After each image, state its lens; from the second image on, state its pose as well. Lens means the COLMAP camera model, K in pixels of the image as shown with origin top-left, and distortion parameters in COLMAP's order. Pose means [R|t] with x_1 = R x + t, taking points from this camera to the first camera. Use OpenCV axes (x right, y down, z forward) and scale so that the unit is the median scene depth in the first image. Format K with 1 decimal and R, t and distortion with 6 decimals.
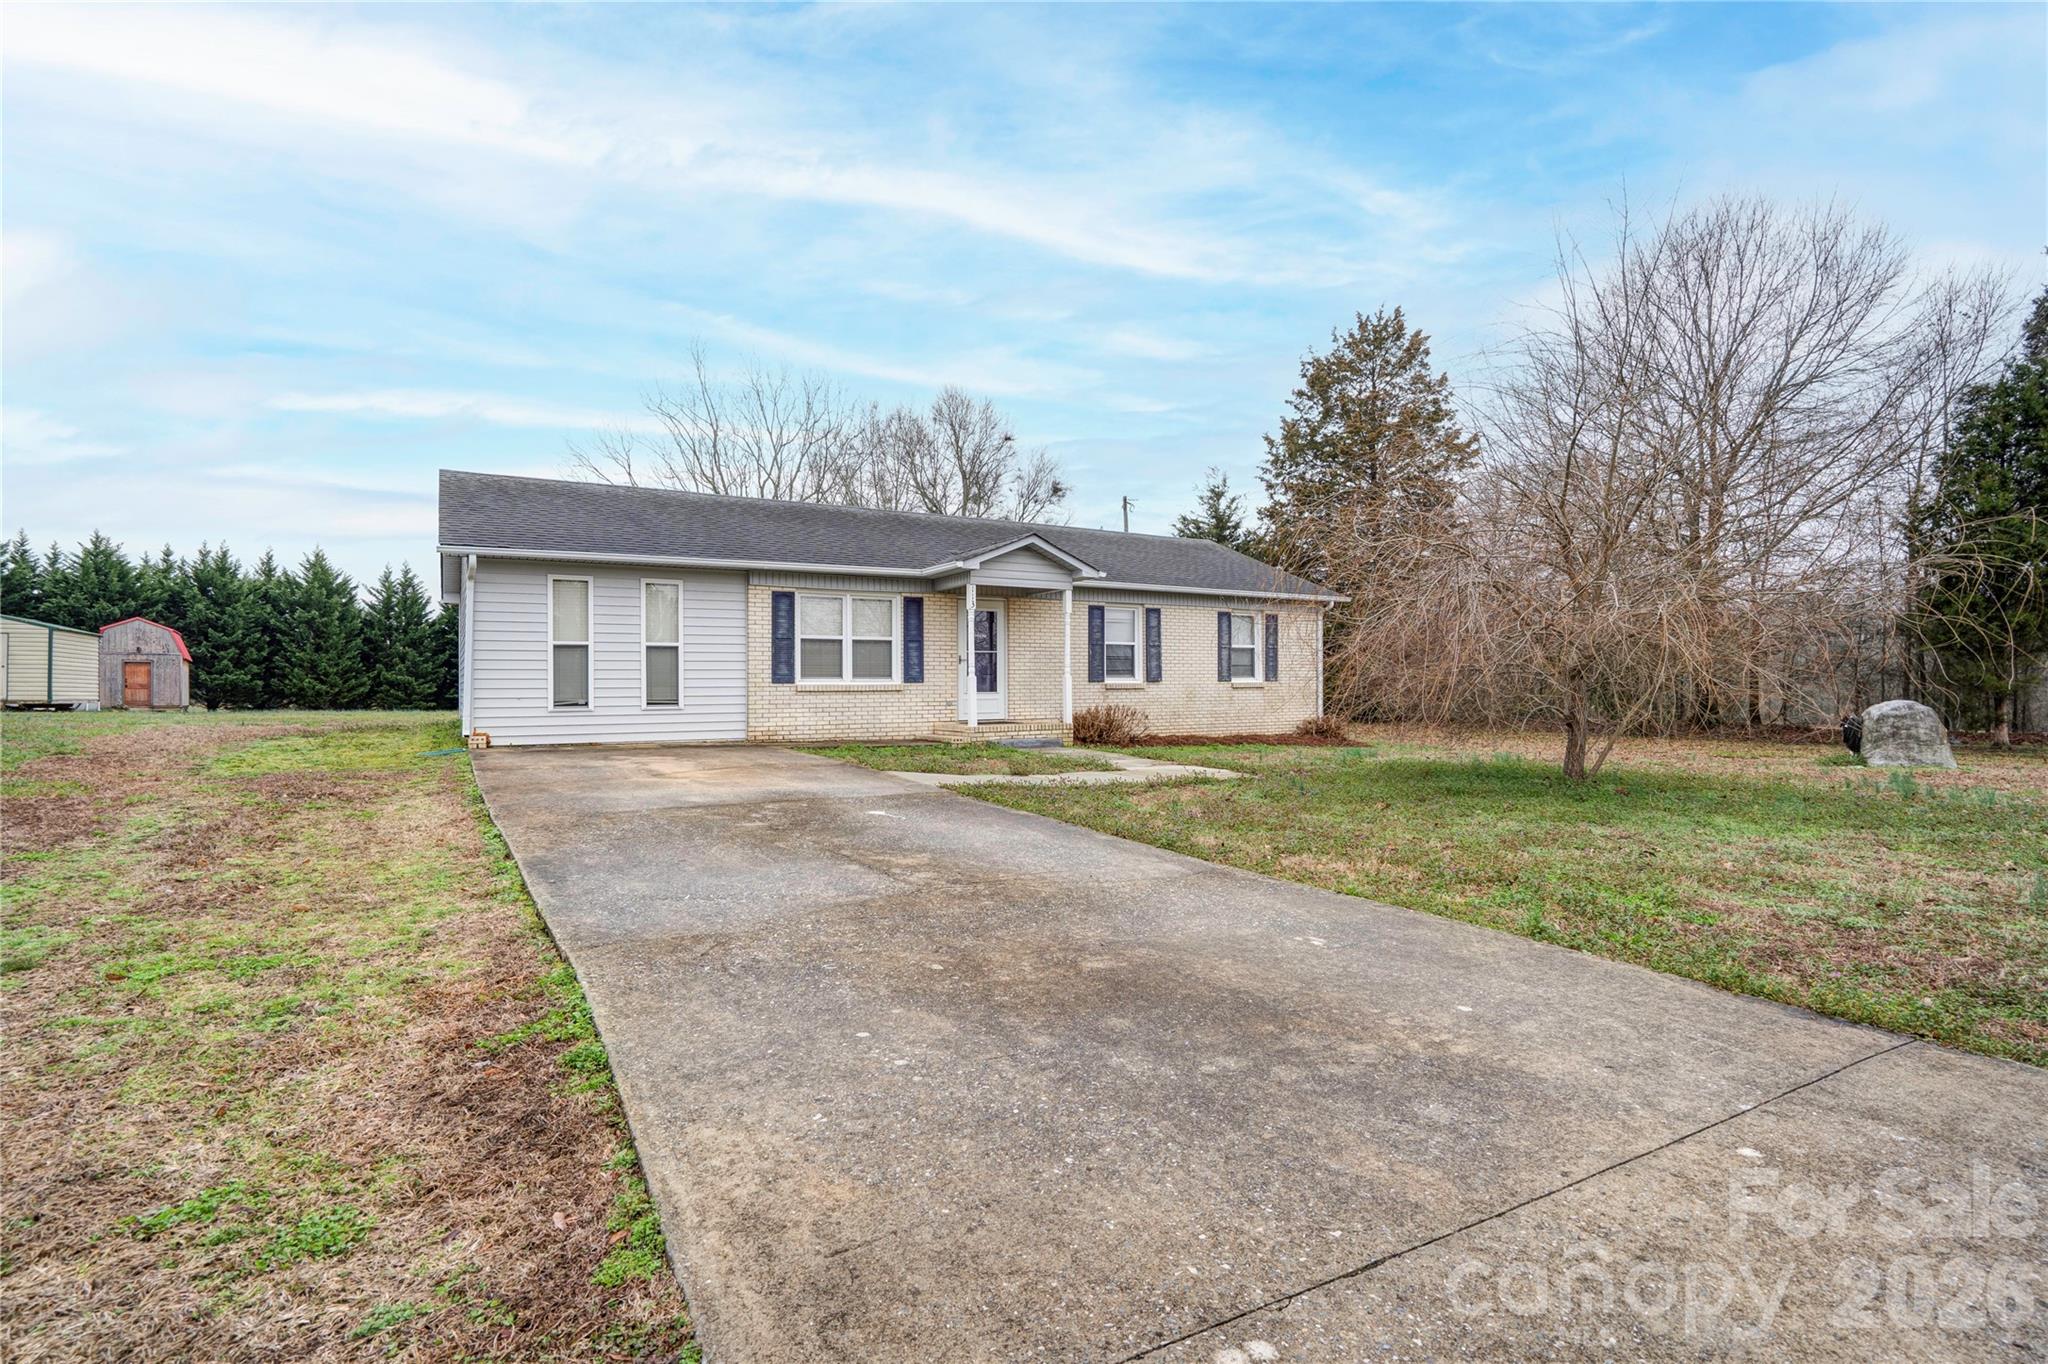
lens RADIAL K [[919.3, 0, 1012.2], [0, 919.3, 682.8], [0, 0, 1]] dist [-0.021555, 0.021749]
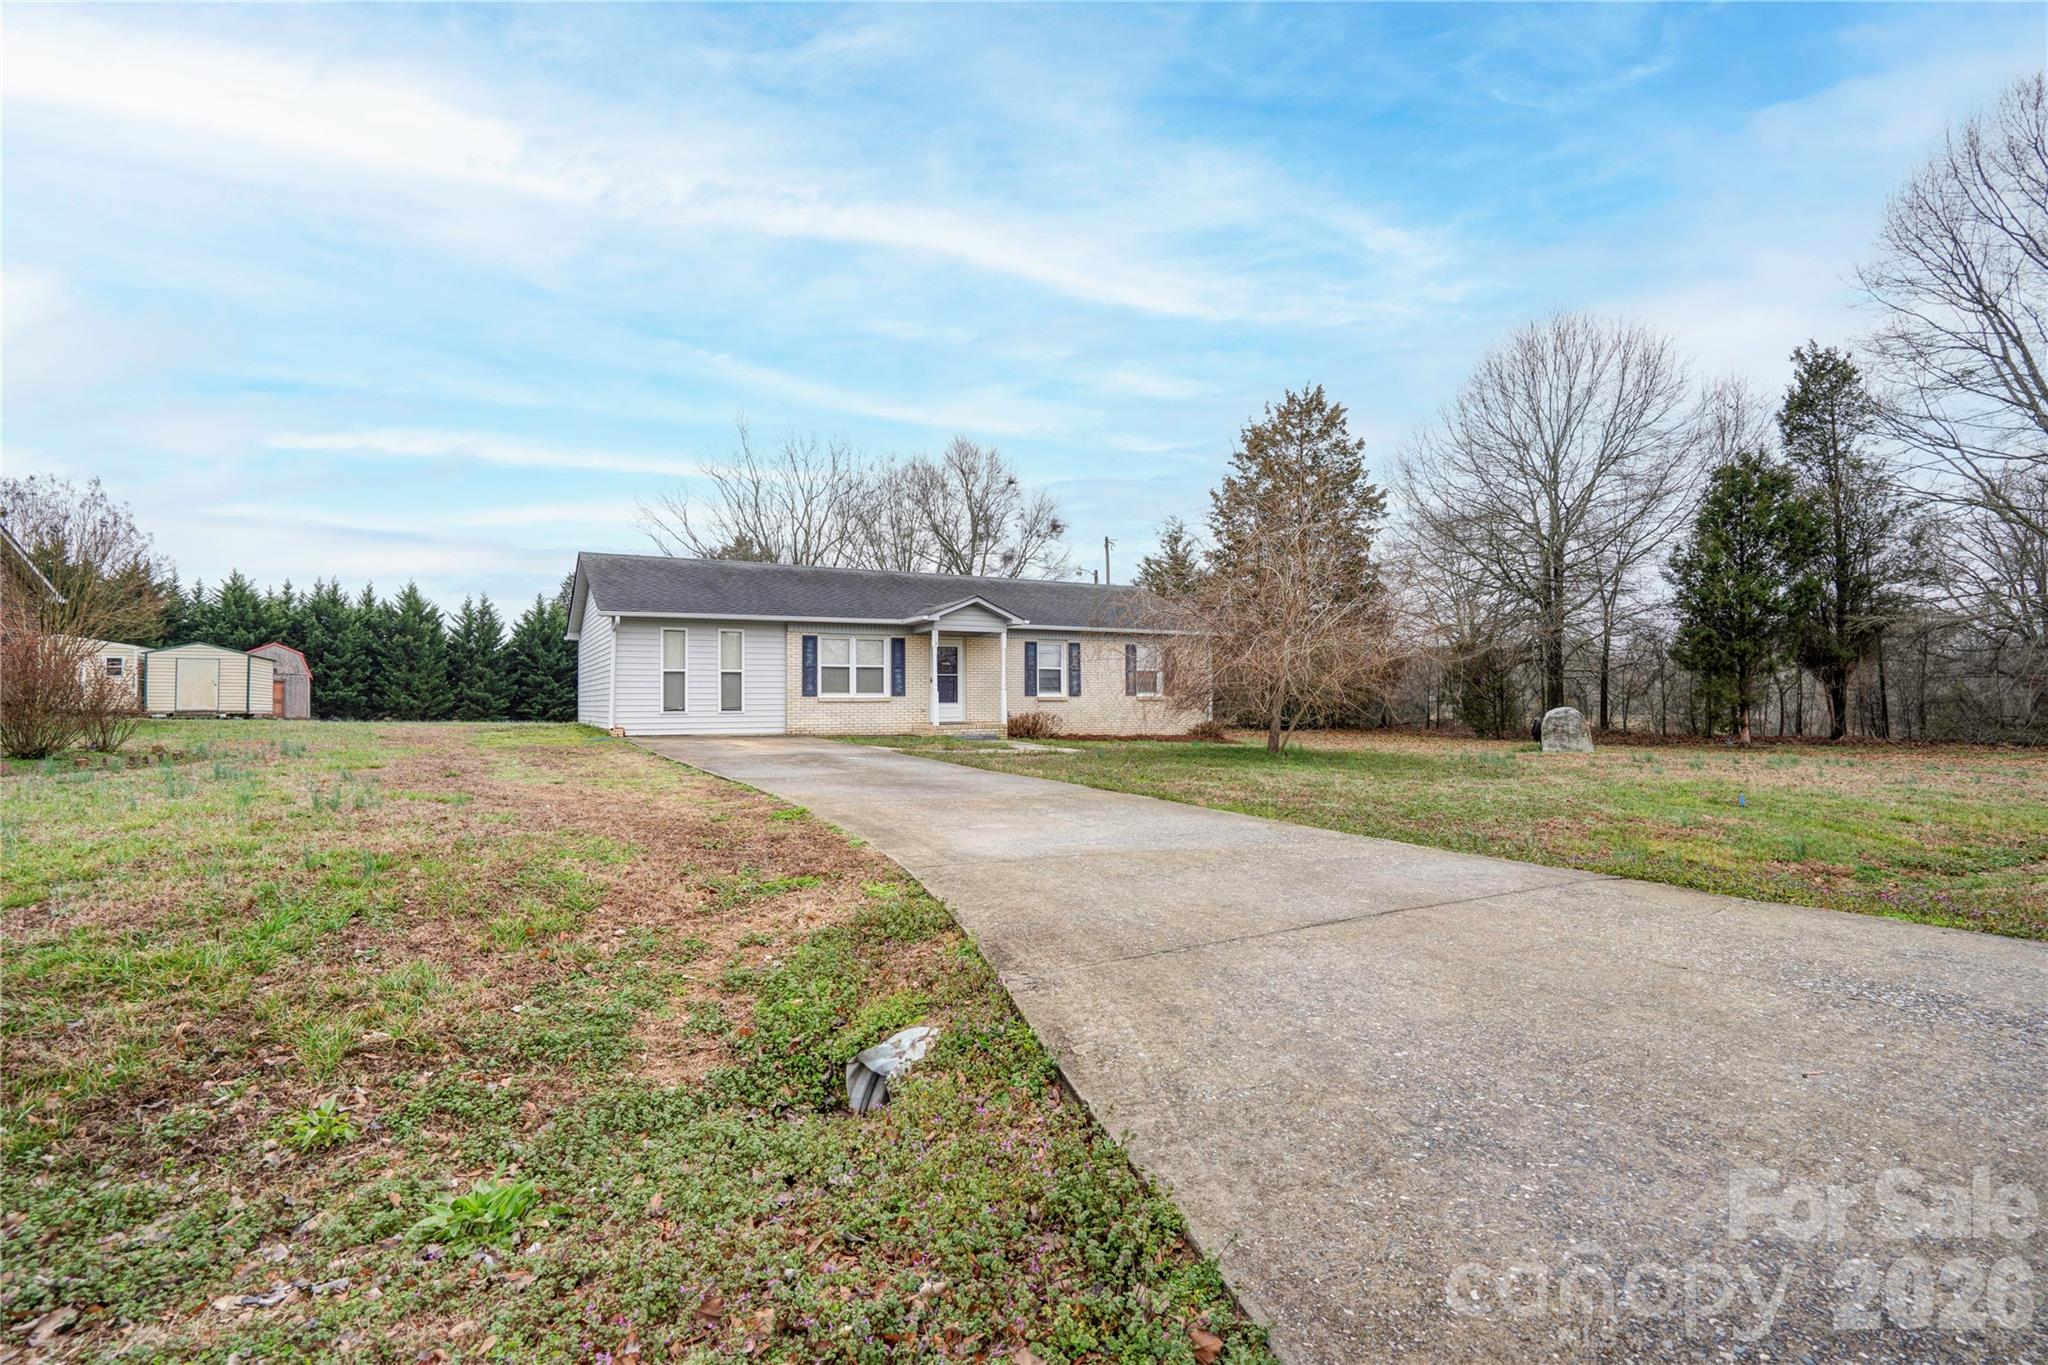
lens RADIAL K [[940.9, 0, 1014.6], [0, 940.9, 684.1], [0, 0, 1]] dist [-0.007515, 0.022674]
pose [[0.999364, -0.000994, -0.035642, 0.096857], [0.000409, 0.999865, -0.016410, 0.004031], [0.035654, 0.016385, 0.999230, -0.362738]]
